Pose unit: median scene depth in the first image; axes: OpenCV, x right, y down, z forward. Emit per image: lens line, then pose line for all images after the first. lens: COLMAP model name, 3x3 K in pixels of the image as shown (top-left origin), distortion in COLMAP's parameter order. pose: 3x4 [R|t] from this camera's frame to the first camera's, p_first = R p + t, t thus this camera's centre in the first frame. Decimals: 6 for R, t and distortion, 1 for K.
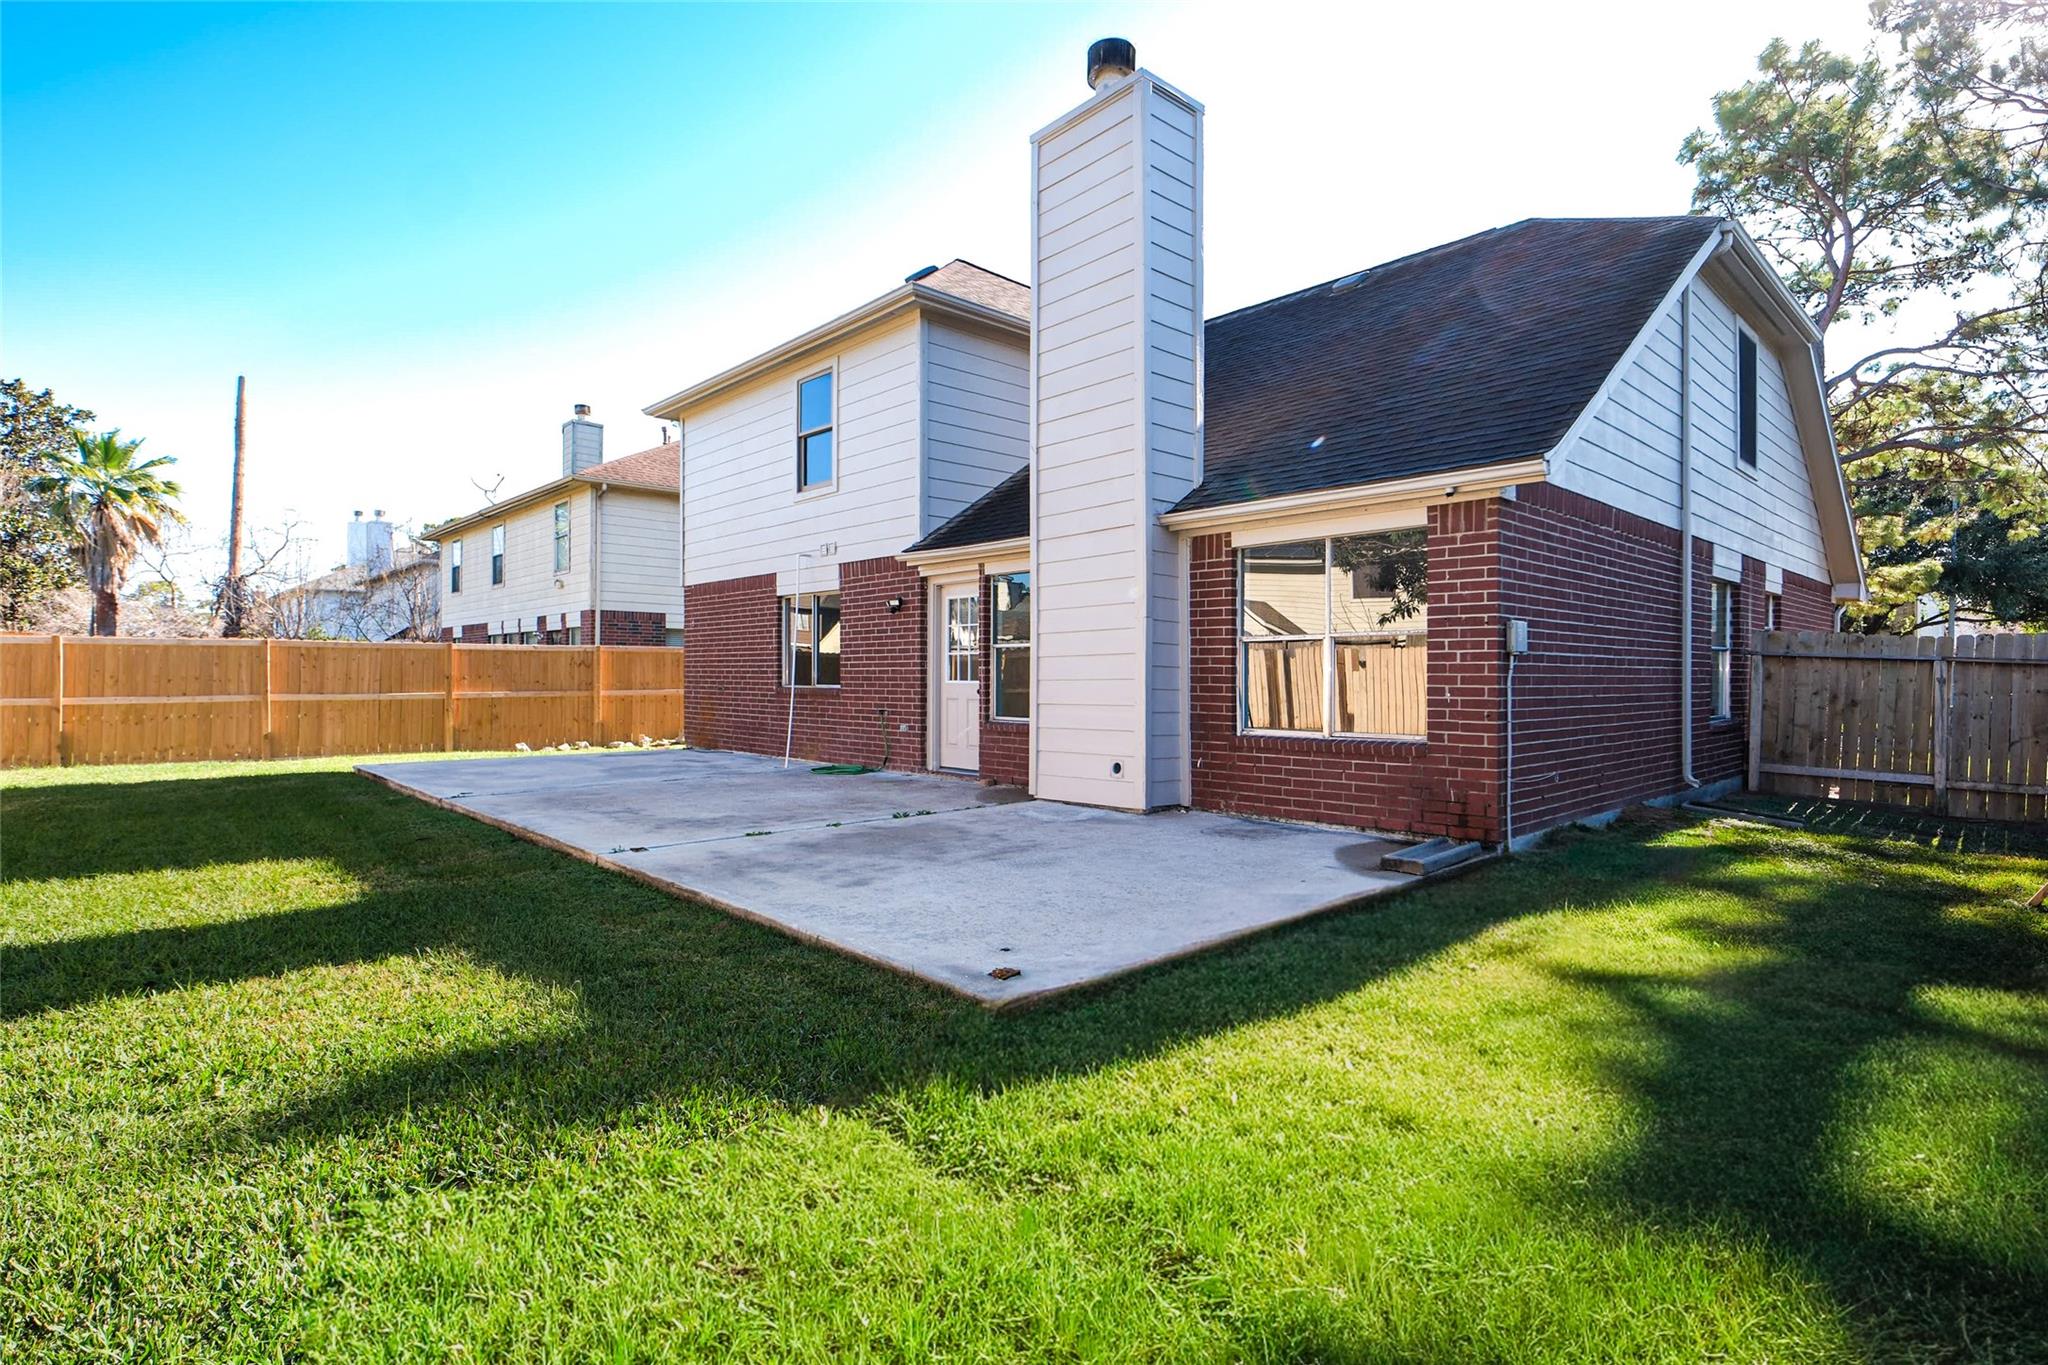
lens RADIAL K [[980.9, 0, 1023.1], [0, 980.9, 675.6], [0, 0, 1]] dist [-0.000931, -0.000052]
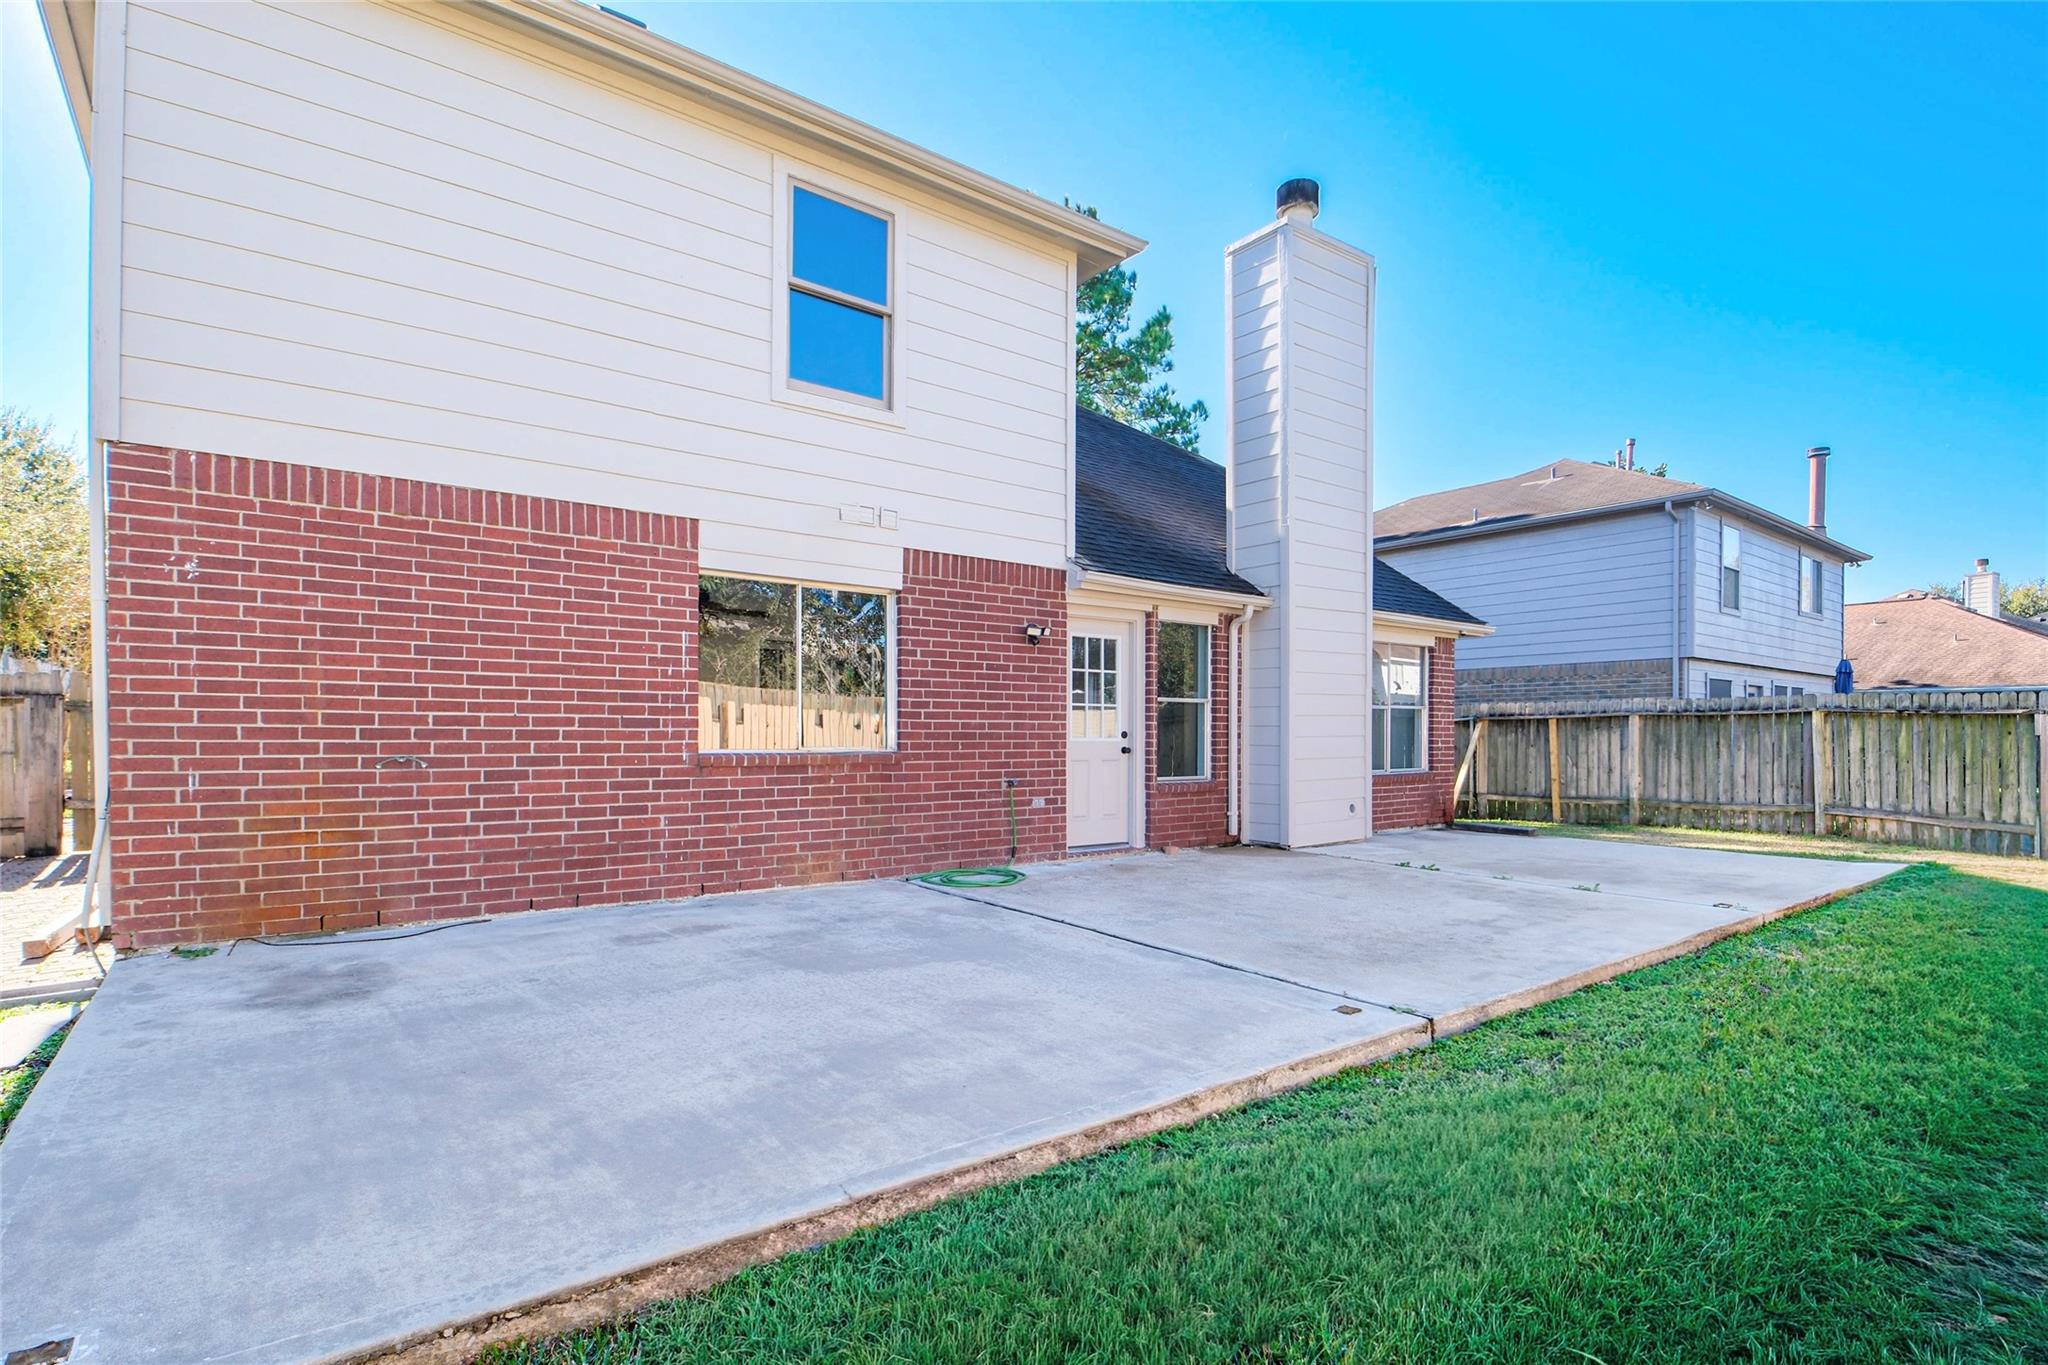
lens RADIAL K [[980.9, 0, 993.6], [0, 980.9, 735.4], [0, 0, 1]] dist [-0.000931, -0.000052]
pose [[0.117977, -0.002146, 0.993014, -0.851105], [-0.001635, 0.999996, 0.002356, 0.000974], [-0.993015, -0.001901, 0.117973, 0.942365]]
